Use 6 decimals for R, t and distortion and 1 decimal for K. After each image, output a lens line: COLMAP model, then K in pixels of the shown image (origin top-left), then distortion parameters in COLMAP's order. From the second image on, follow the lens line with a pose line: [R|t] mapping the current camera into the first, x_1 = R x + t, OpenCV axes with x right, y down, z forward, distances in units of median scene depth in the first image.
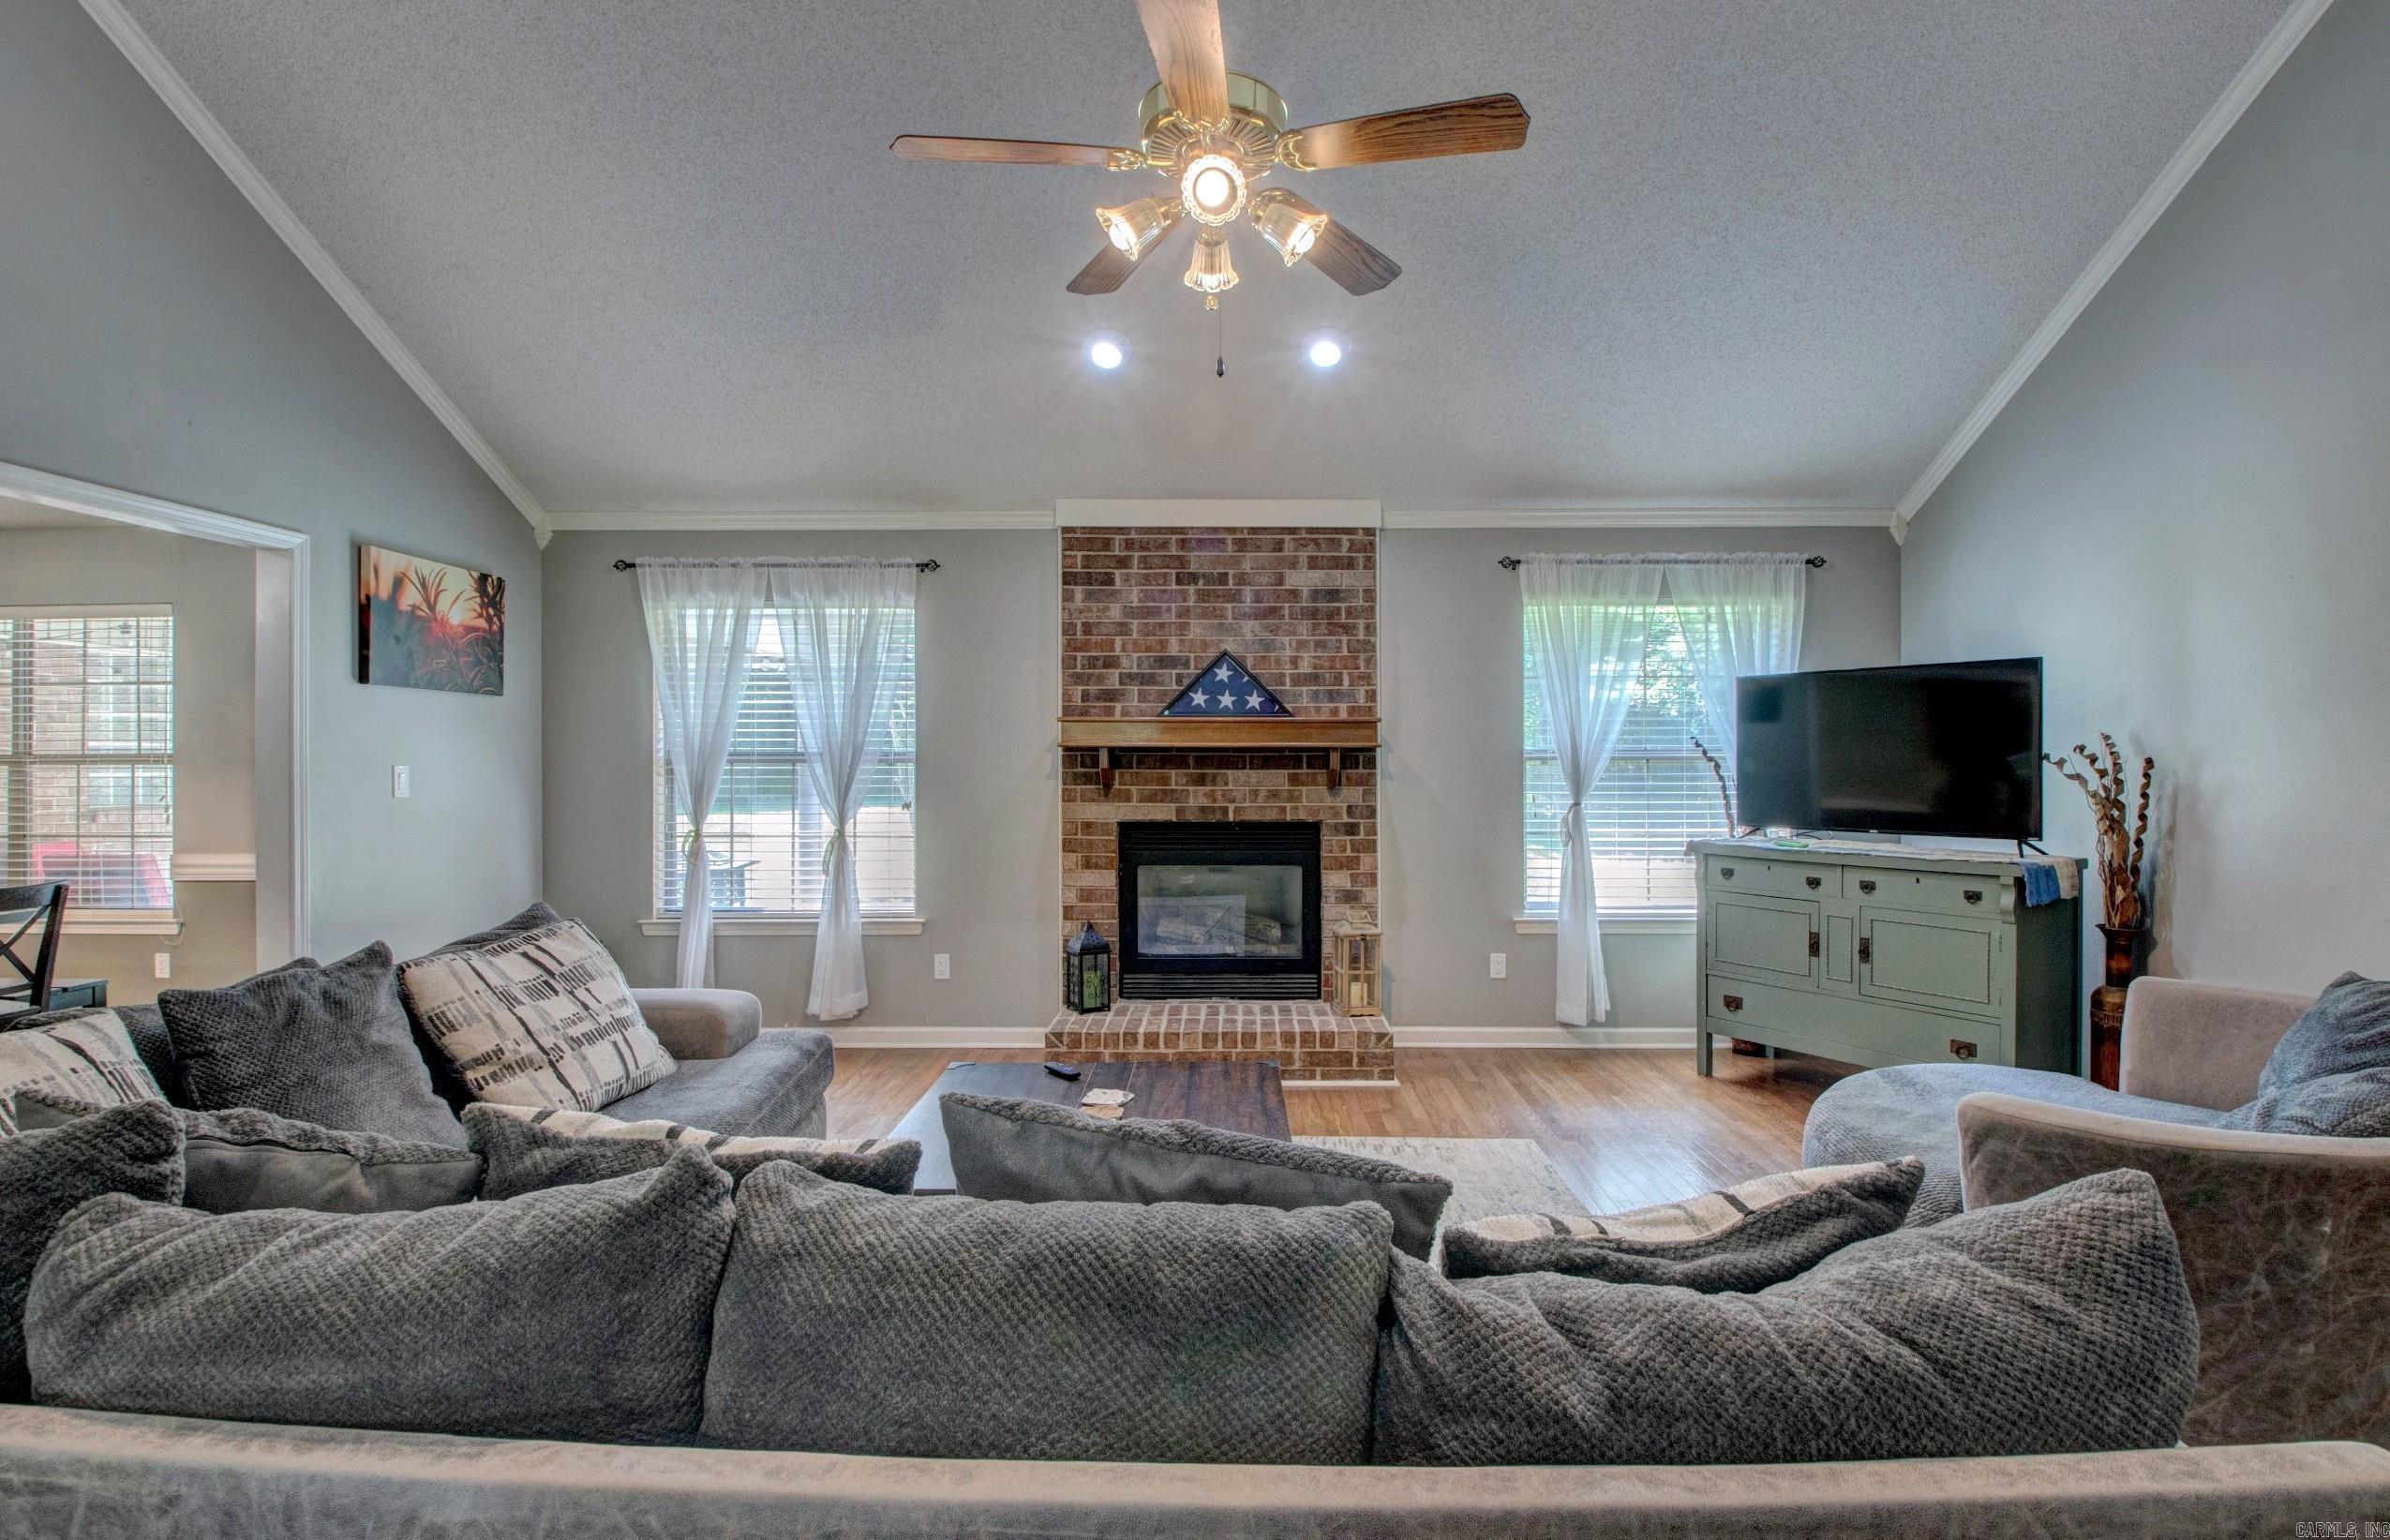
lens RADIAL K [[1152.8, 0, 1209.2], [0, 1152.8, 761.5], [0, 0, 1]] dist [0.021586, -0.033628]
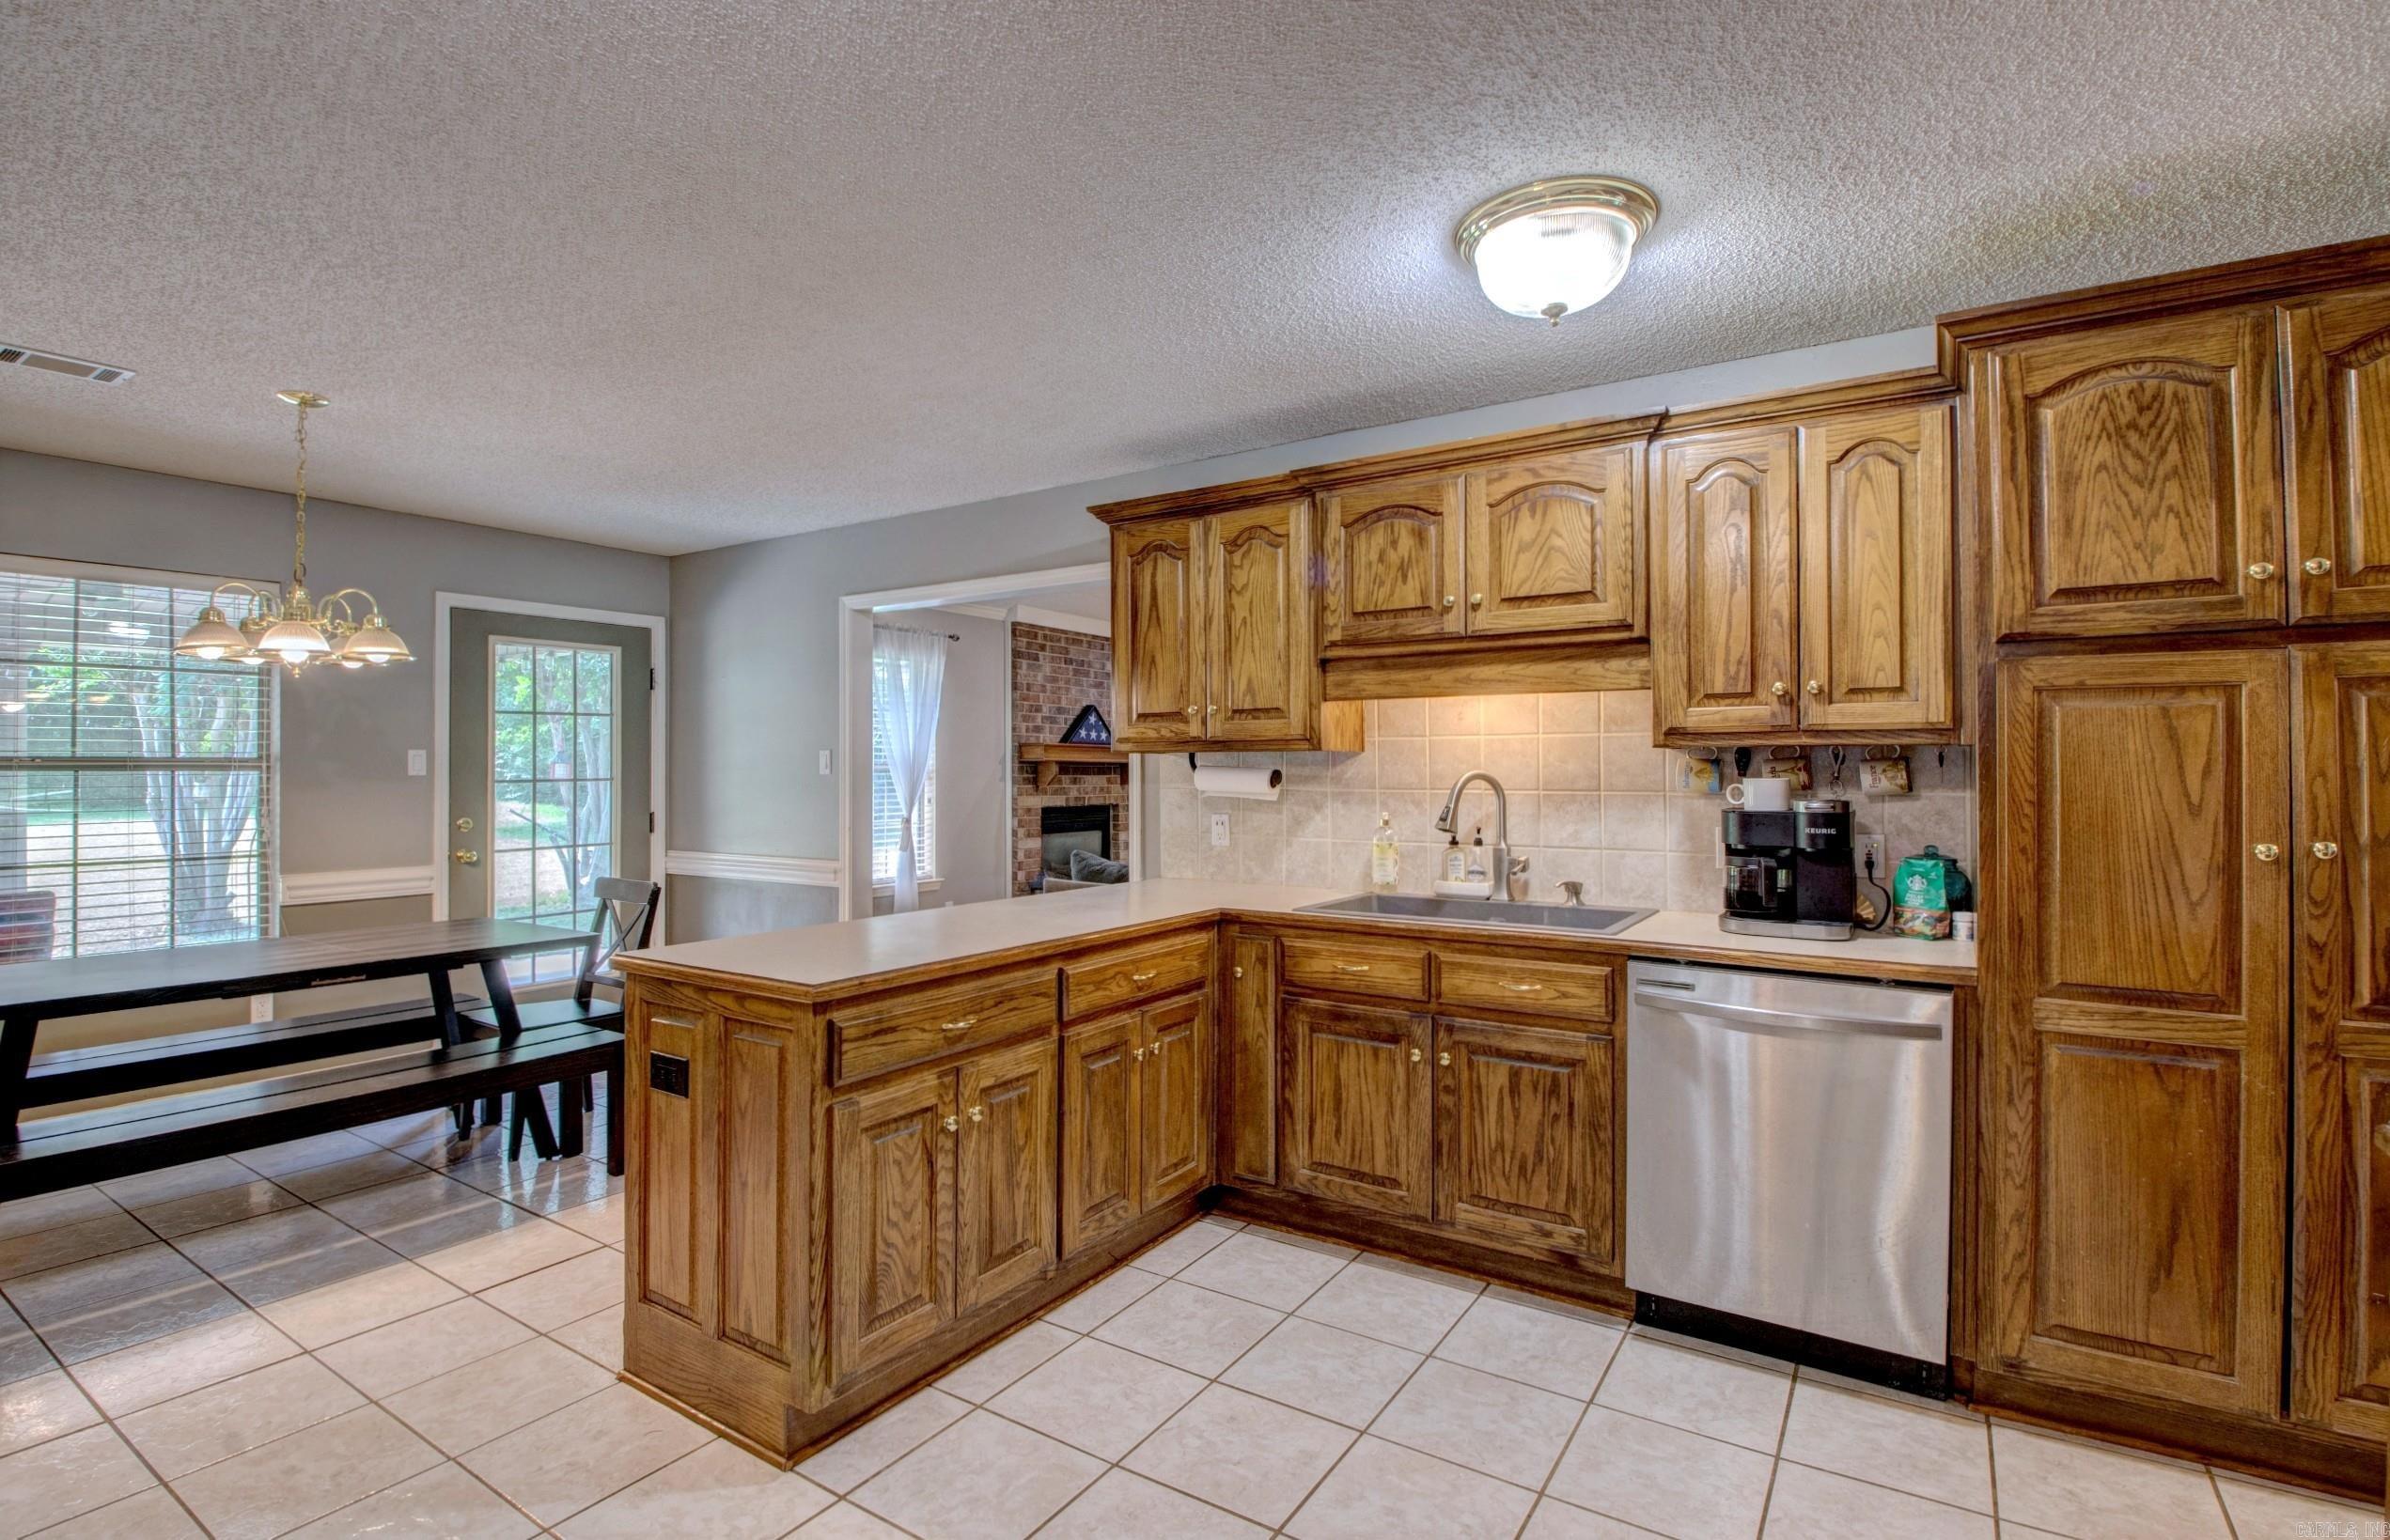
lens RADIAL K [[1125.8, 0, 1179.7], [0, 1125.8, 764.1], [0, 0, 1]] dist [-0.001087, -0.011473]
pose [[0.542817, 0.007760, 0.839815, -1.307683], [-0.000868, 0.999962, -0.008679, 0.004918], [-0.839851, 0.003982, 0.542803, -0.022258]]
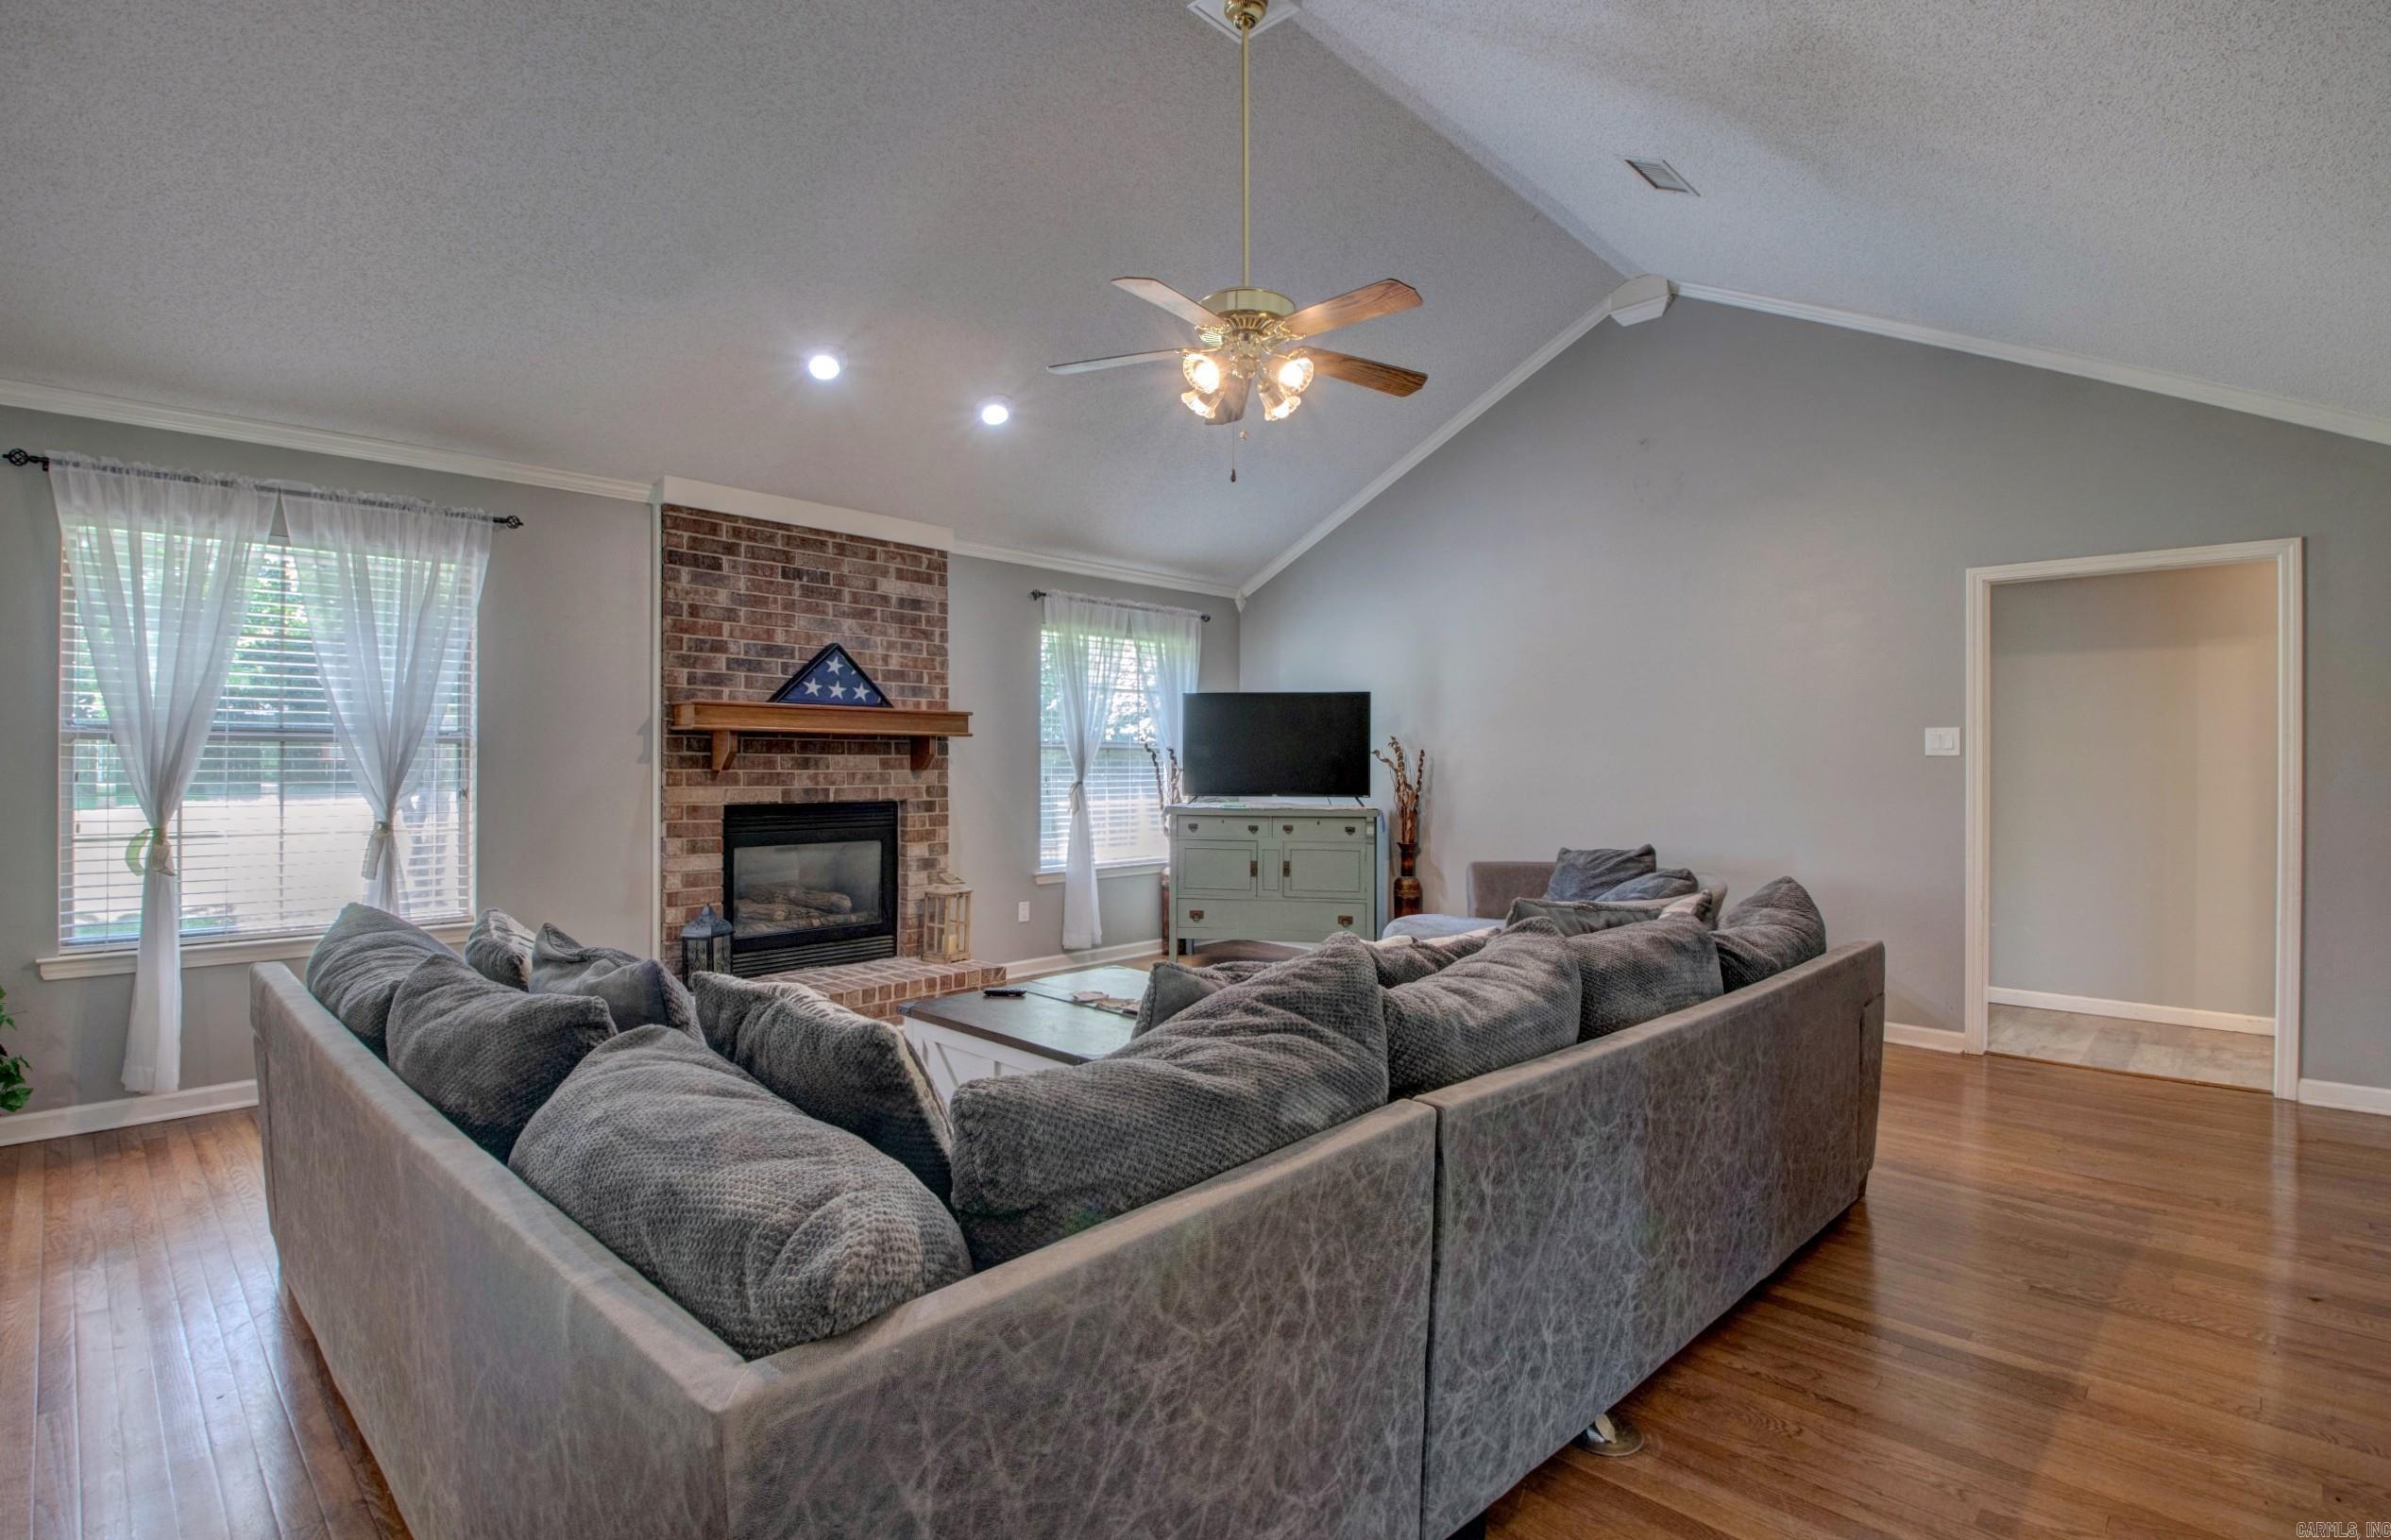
lens RADIAL K [[1101.6, 0, 1226.3], [0, 1101.6, 761.8], [0, 0, 1]] dist [0.001622, -0.030753]
pose [[0.674195, 0.004231, 0.738541, -0.497372], [-0.004871, 0.999987, -0.001283, 0.013688], [-0.738537, -0.002733, 0.674207, 0.024919]]
